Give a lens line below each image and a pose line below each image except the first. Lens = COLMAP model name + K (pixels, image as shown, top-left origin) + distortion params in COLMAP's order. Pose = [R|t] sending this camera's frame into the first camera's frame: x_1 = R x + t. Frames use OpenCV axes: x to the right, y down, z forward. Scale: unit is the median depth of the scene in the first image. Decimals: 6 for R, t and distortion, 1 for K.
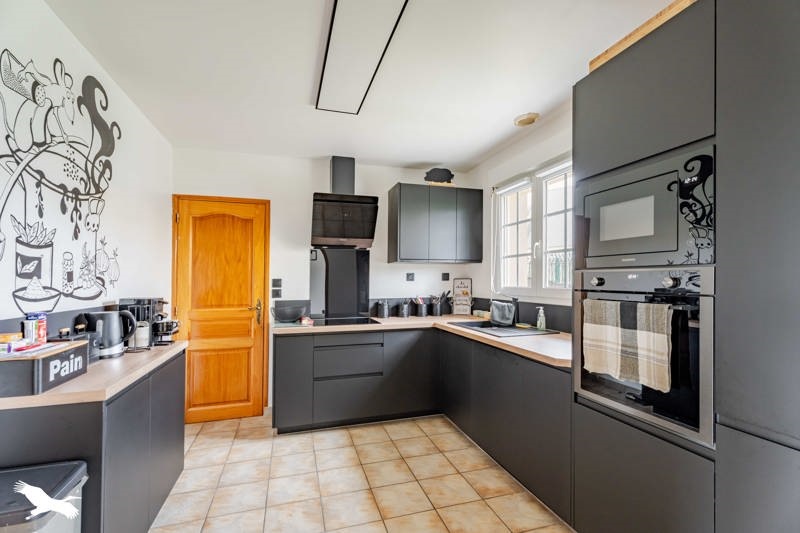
lens RADIAL K [[363.9, 0, 404.4], [0, 363.9, 267.8], [0, 0, 1]] dist [0.001176, 0.000543]
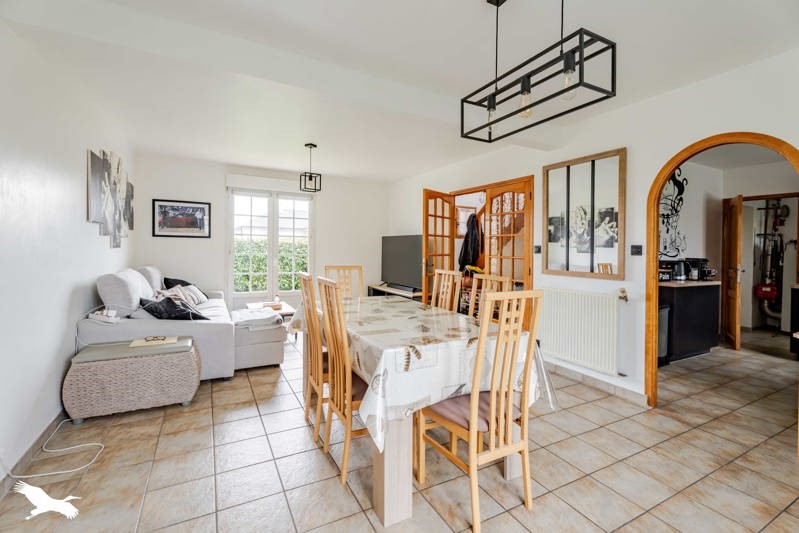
lens RADIAL K [[363.4, 0, 404.1], [0, 363.4, 259.9], [0, 0, 1]] dist [0.001176, 0.000543]
pose [[0.194552, 0.023594, -0.980608, 1.188649], [0.017735, 0.999463, 0.027566, 0.005868], [0.980732, -0.022754, 0.194029, -1.253983]]
